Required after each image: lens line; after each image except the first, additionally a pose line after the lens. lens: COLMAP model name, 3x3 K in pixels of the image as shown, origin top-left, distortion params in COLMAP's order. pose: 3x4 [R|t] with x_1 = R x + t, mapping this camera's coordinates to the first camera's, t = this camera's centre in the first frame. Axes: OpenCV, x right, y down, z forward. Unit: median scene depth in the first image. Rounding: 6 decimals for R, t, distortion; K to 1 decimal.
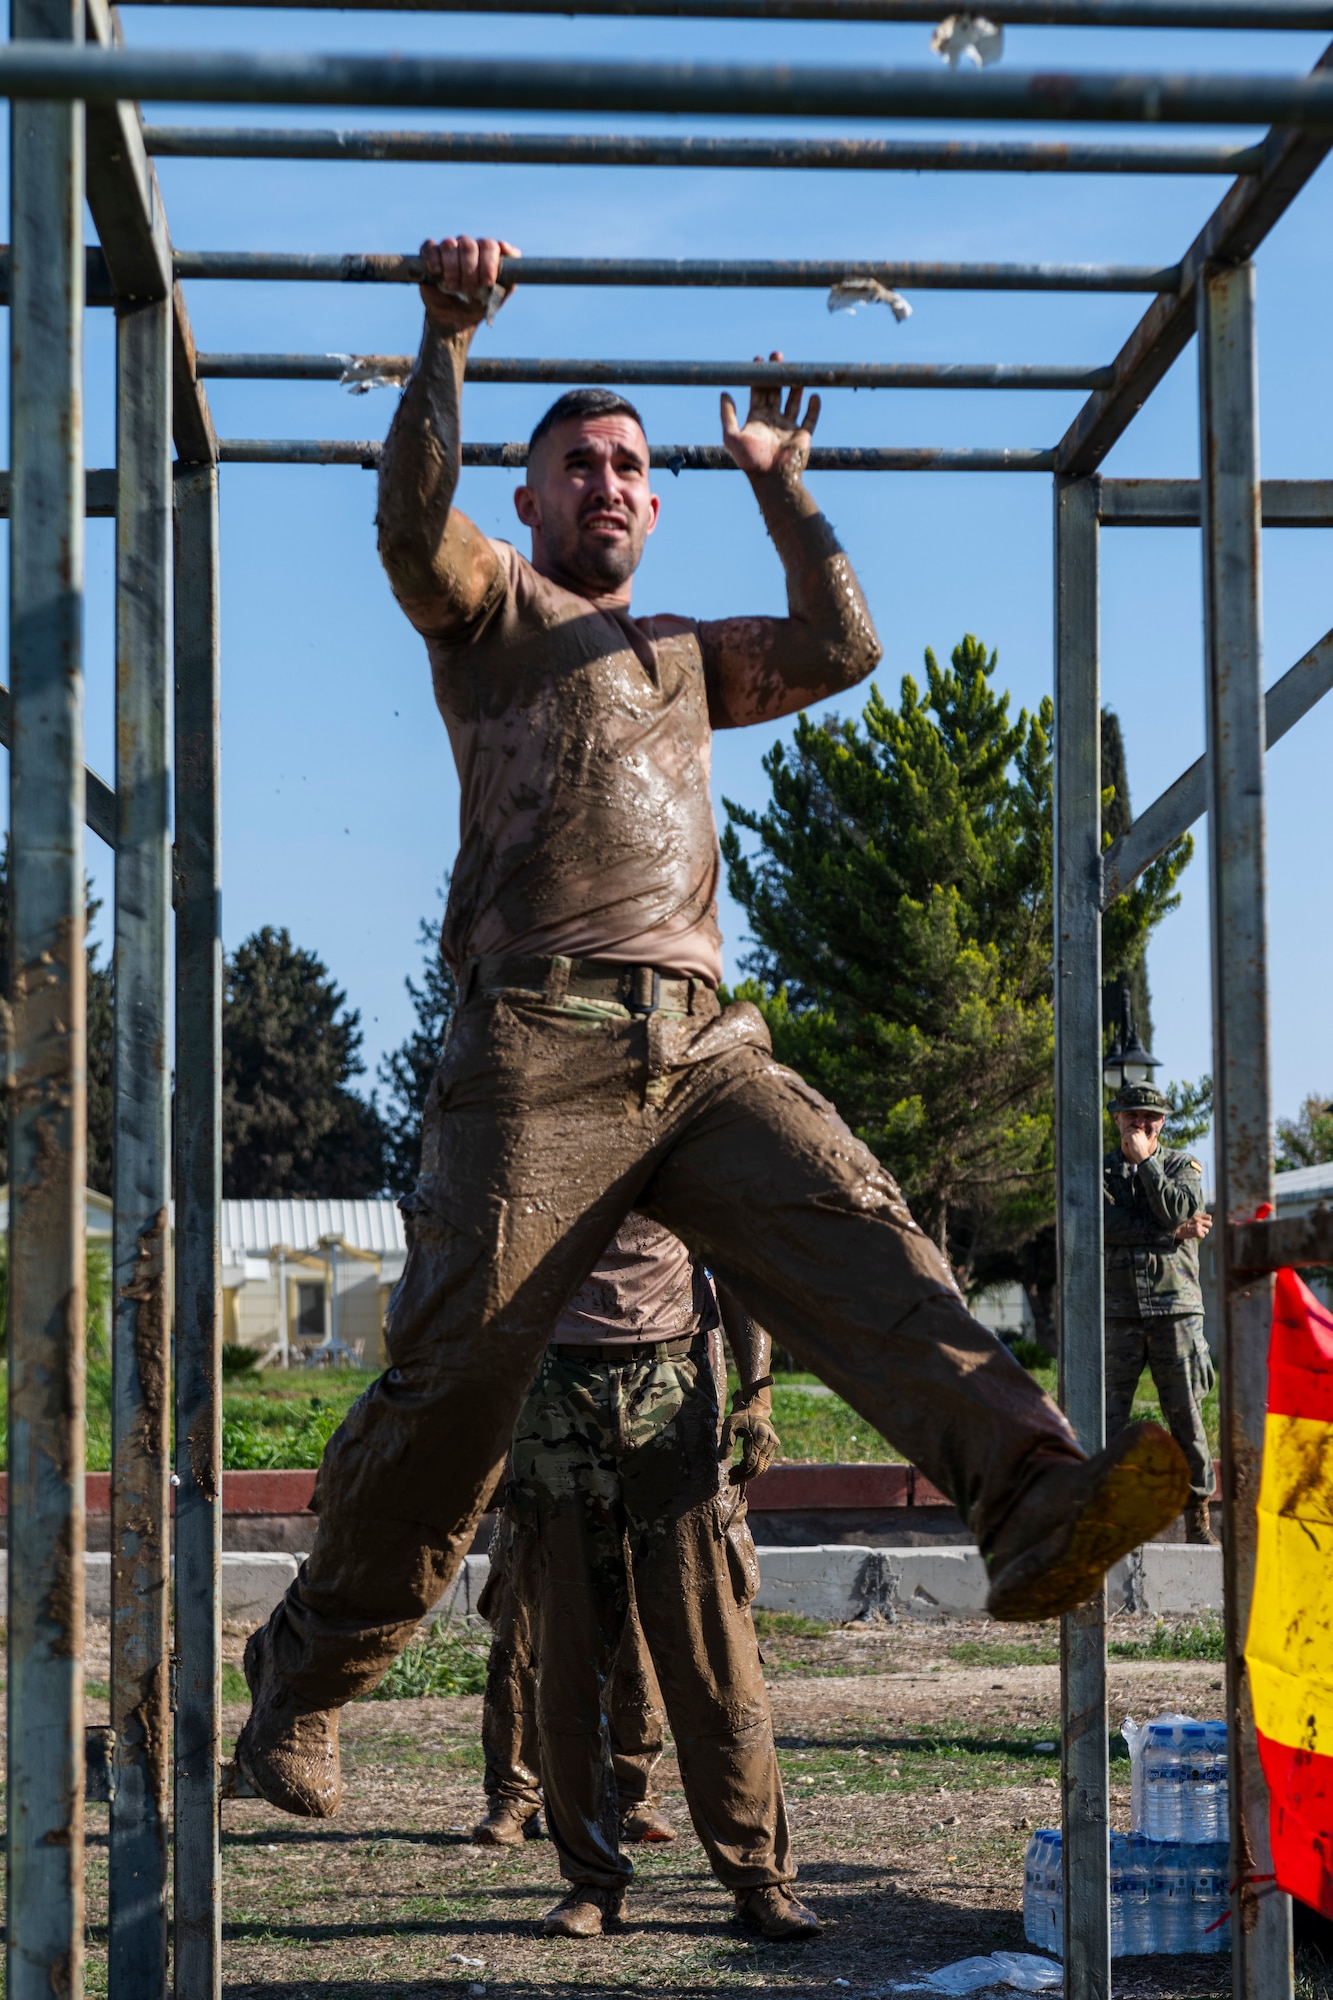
lens RADIAL K [[6811.0, 0, 666.5], [0, 6811.0, 1000.0], [0, 0, 1]] dist [-0.541536, -0.944523]
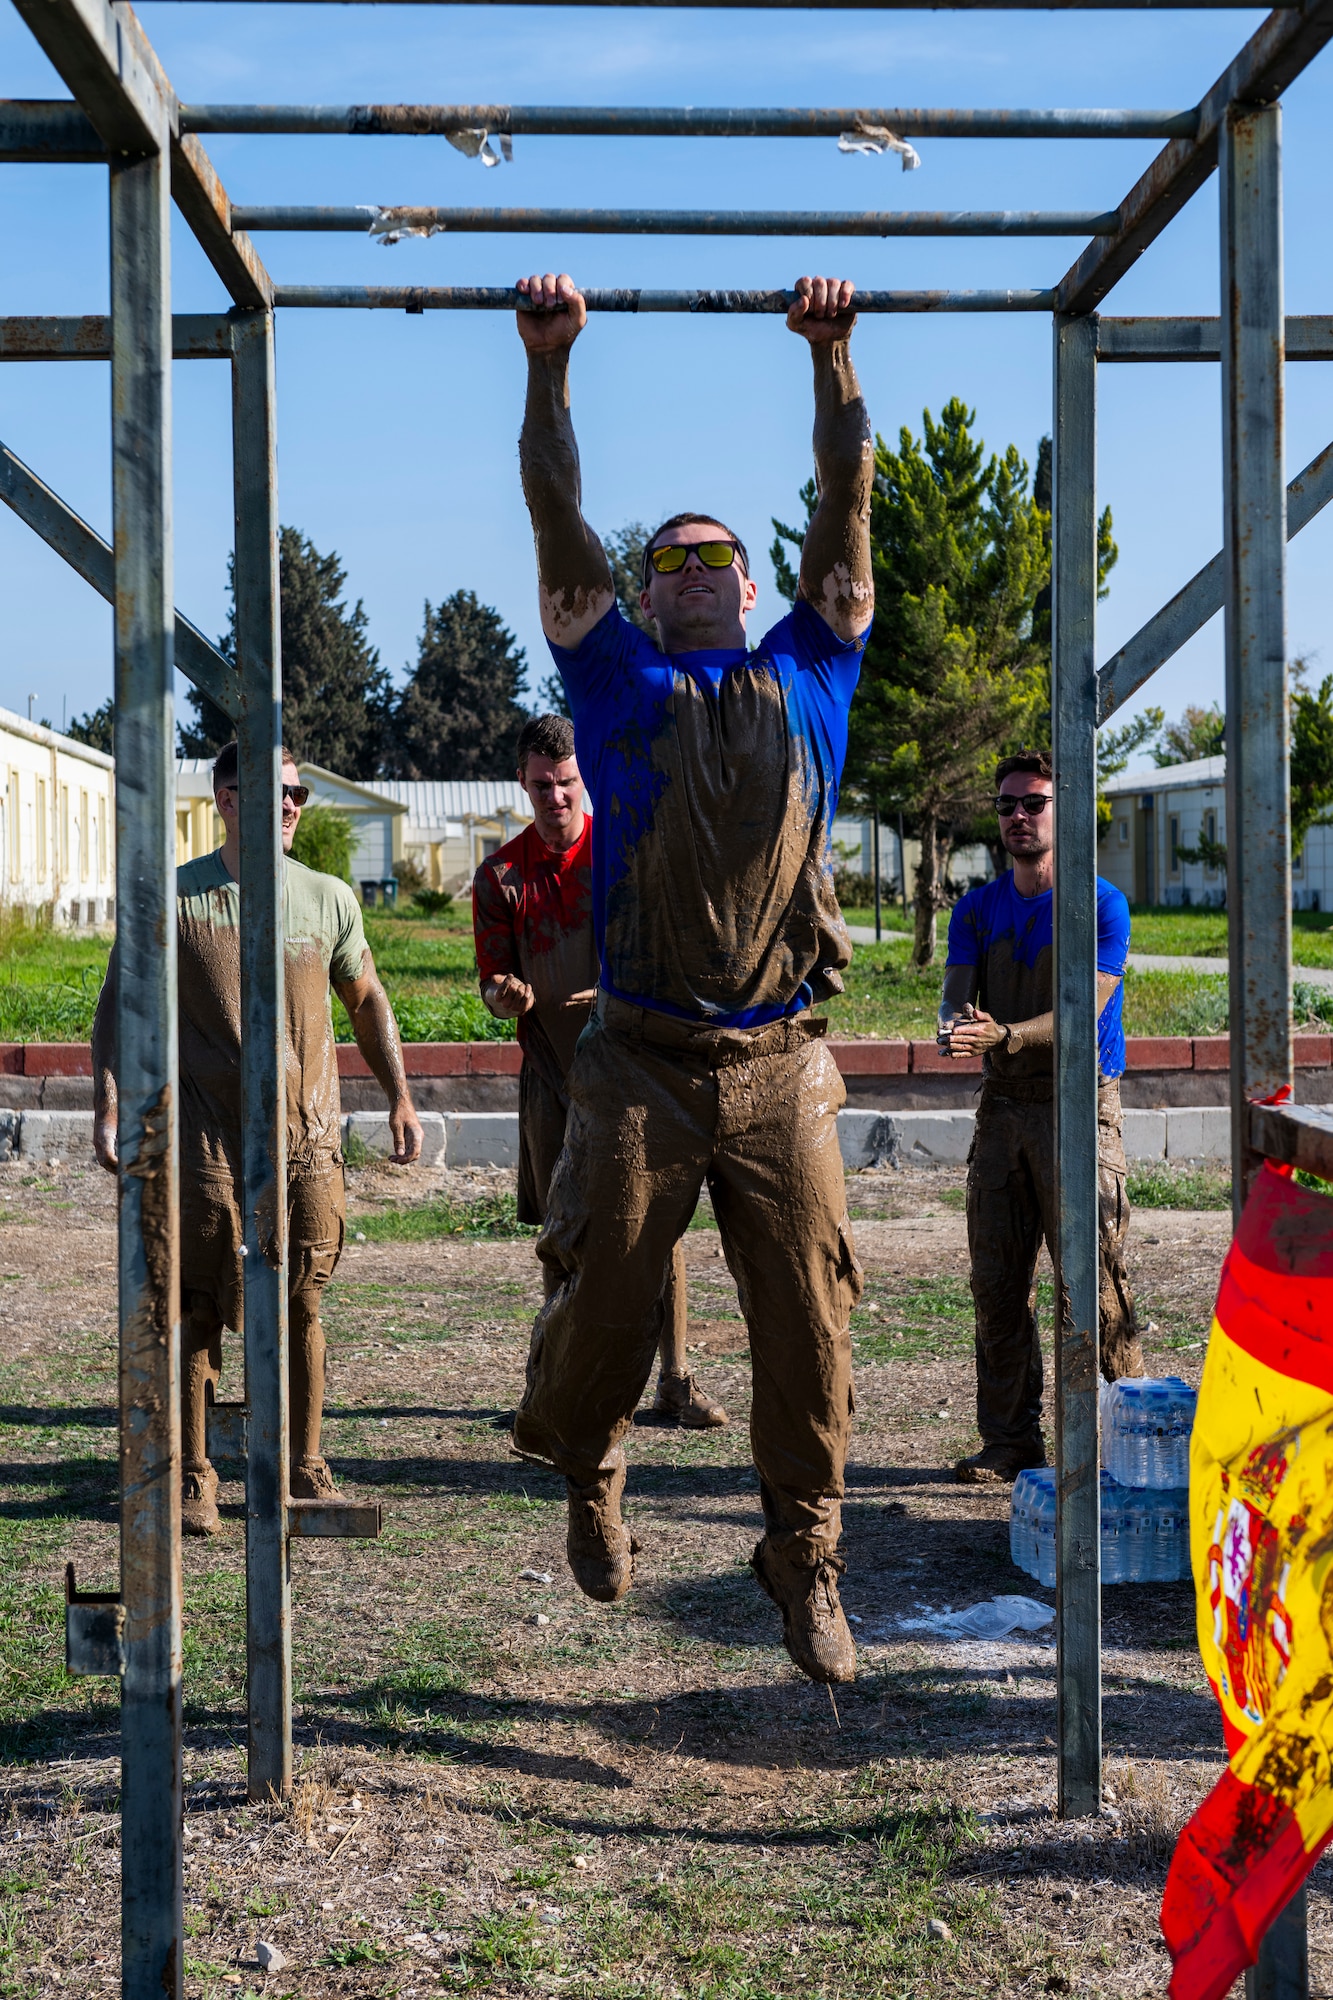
lens RADIAL K [[3863.4, 0, 585.6], [0, 3863.4, 999.8], [0, 0, 1]] dist [-0.166031, 0.347376]
pose [[0.998937, -0.000802, -0.046086, 0.007776], [0.006133, 0.993271, 0.115647, -0.027870], [0.045683, -0.115807, 0.992221, 0.265693]]
